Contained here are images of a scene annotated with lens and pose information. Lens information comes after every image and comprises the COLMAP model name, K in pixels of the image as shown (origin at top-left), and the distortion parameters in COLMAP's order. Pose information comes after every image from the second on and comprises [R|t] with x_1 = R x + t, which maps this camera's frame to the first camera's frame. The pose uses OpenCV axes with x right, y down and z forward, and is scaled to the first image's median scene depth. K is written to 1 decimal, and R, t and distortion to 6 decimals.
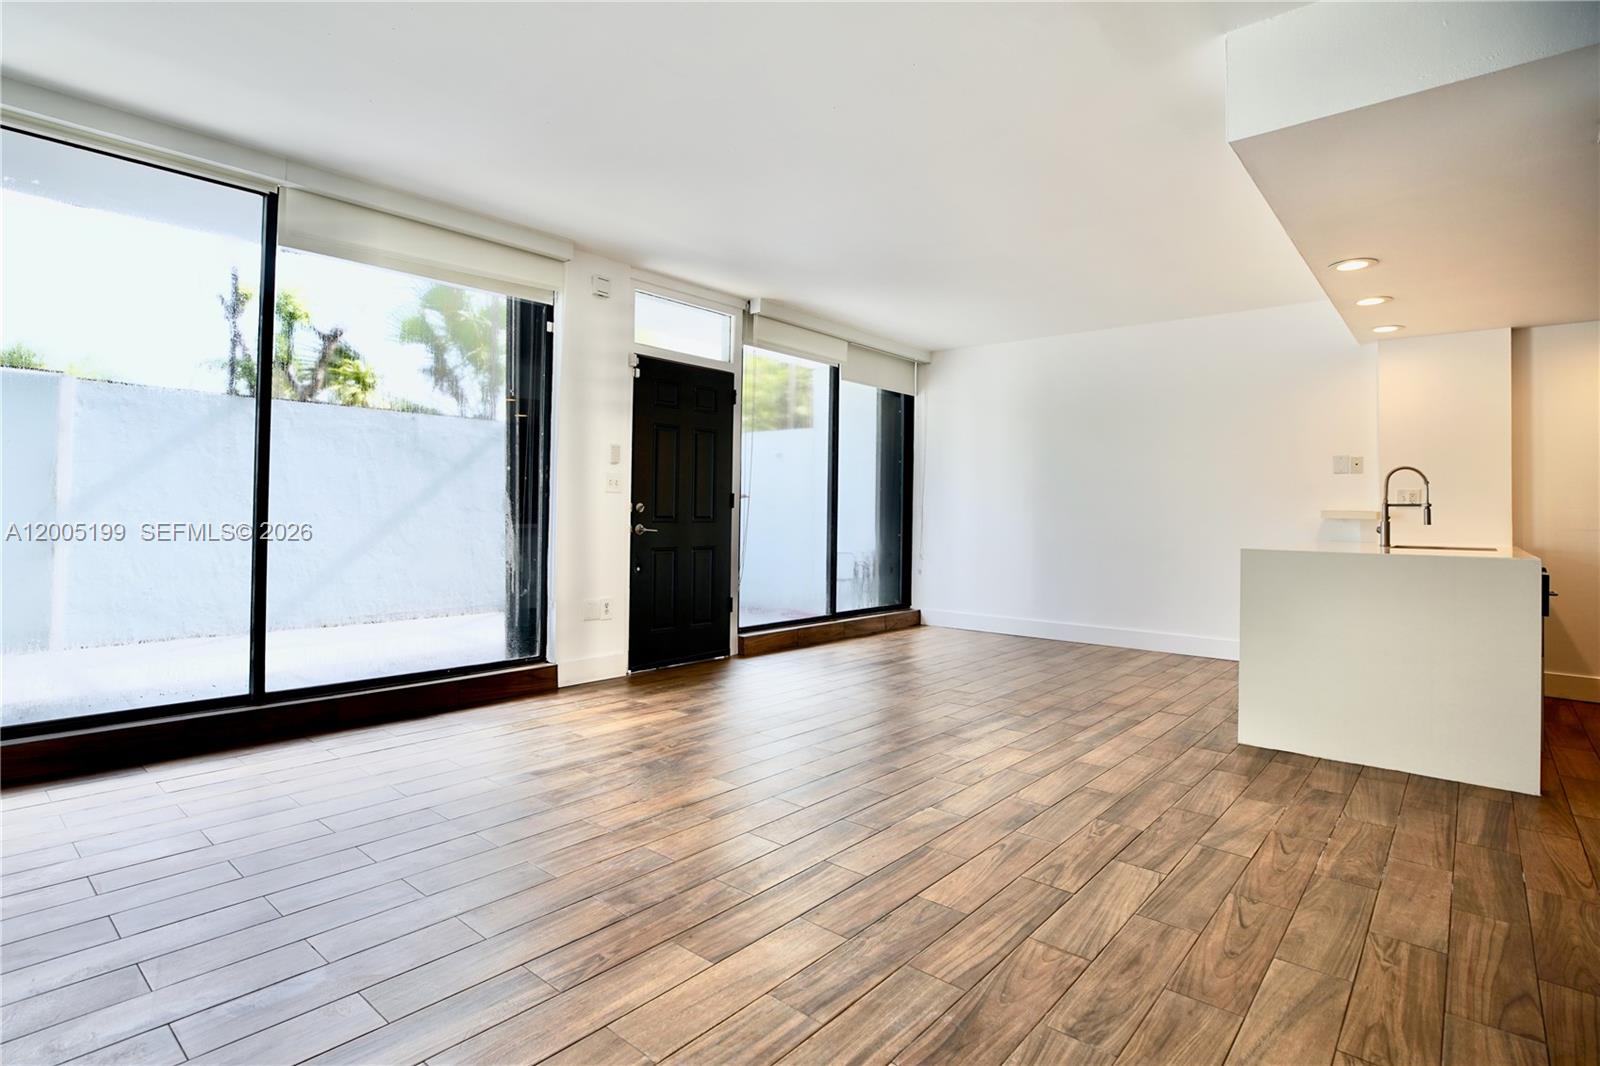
lens RADIAL K [[798.1, 0, 768.2], [0, 798.1, 521.6], [0, 0, 1]] dist [-0.015374, 0.000313]
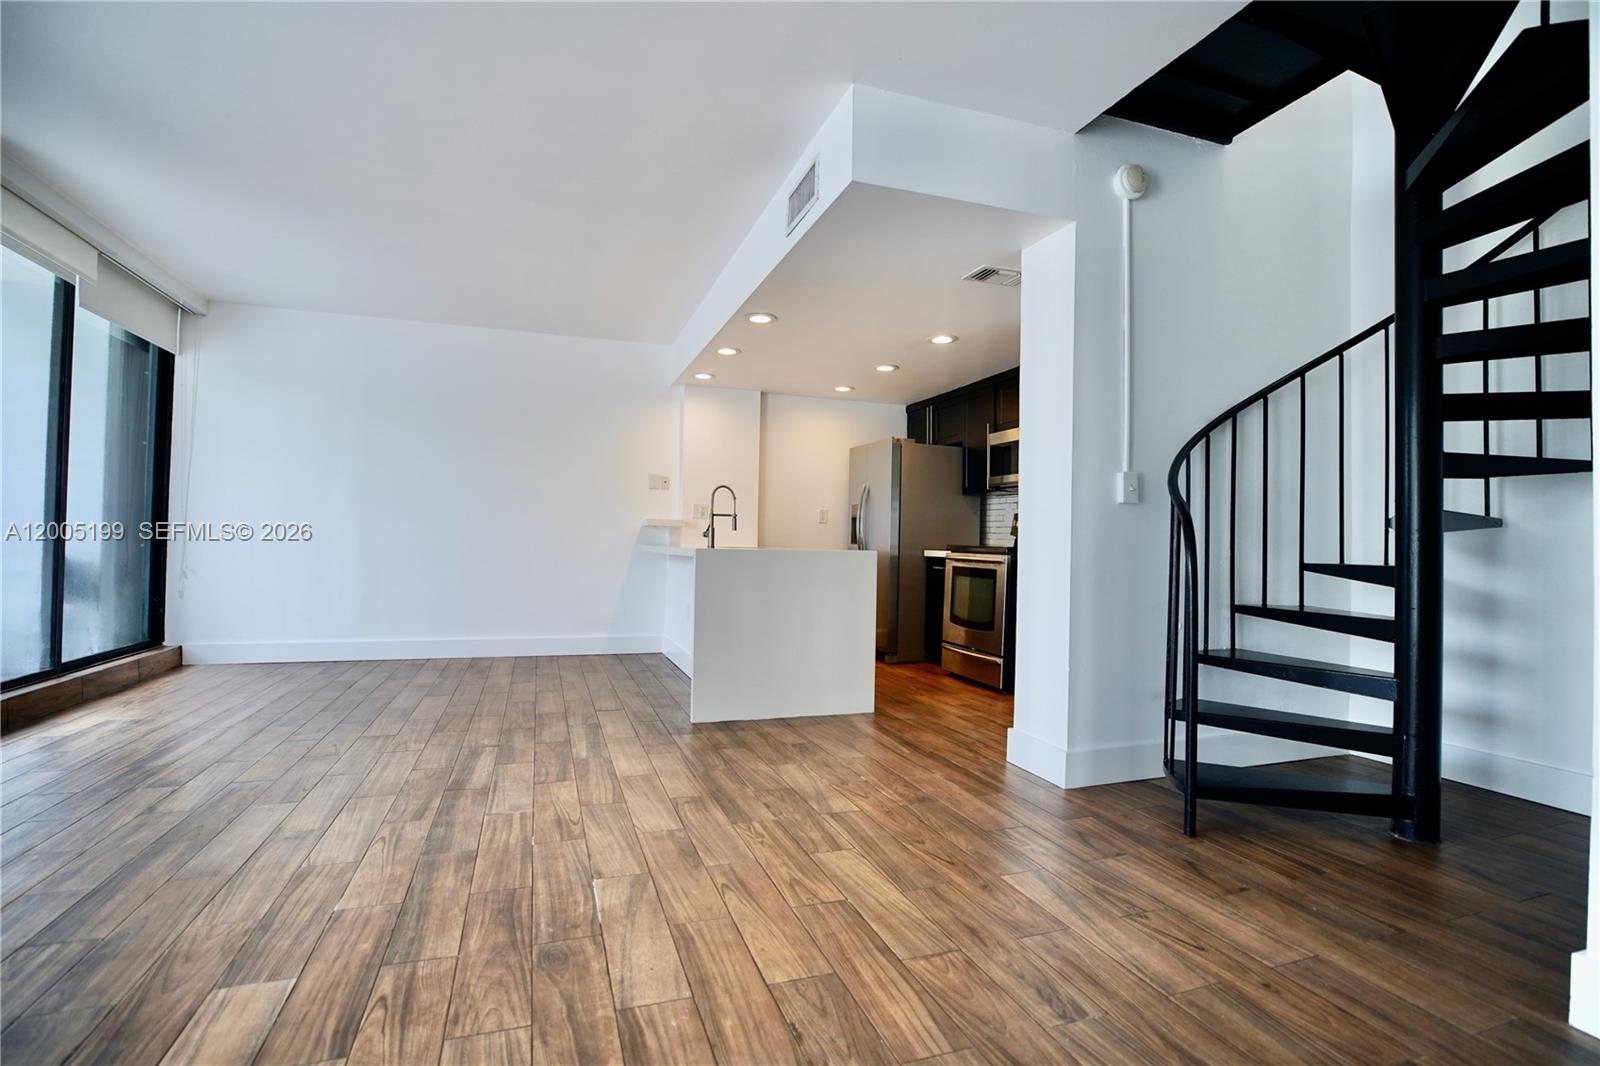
lens RADIAL K [[751.2, 0, 800.0], [0, 751.2, 533.0], [0, 0, 1]] dist [-0.027313, 0.000563]
pose [[0.486977, 0.007792, 0.873380, -0.334552], [-0.004068, 0.999970, -0.006653, 0.026120], [-0.873405, -0.000313, 0.486994, 0.474849]]
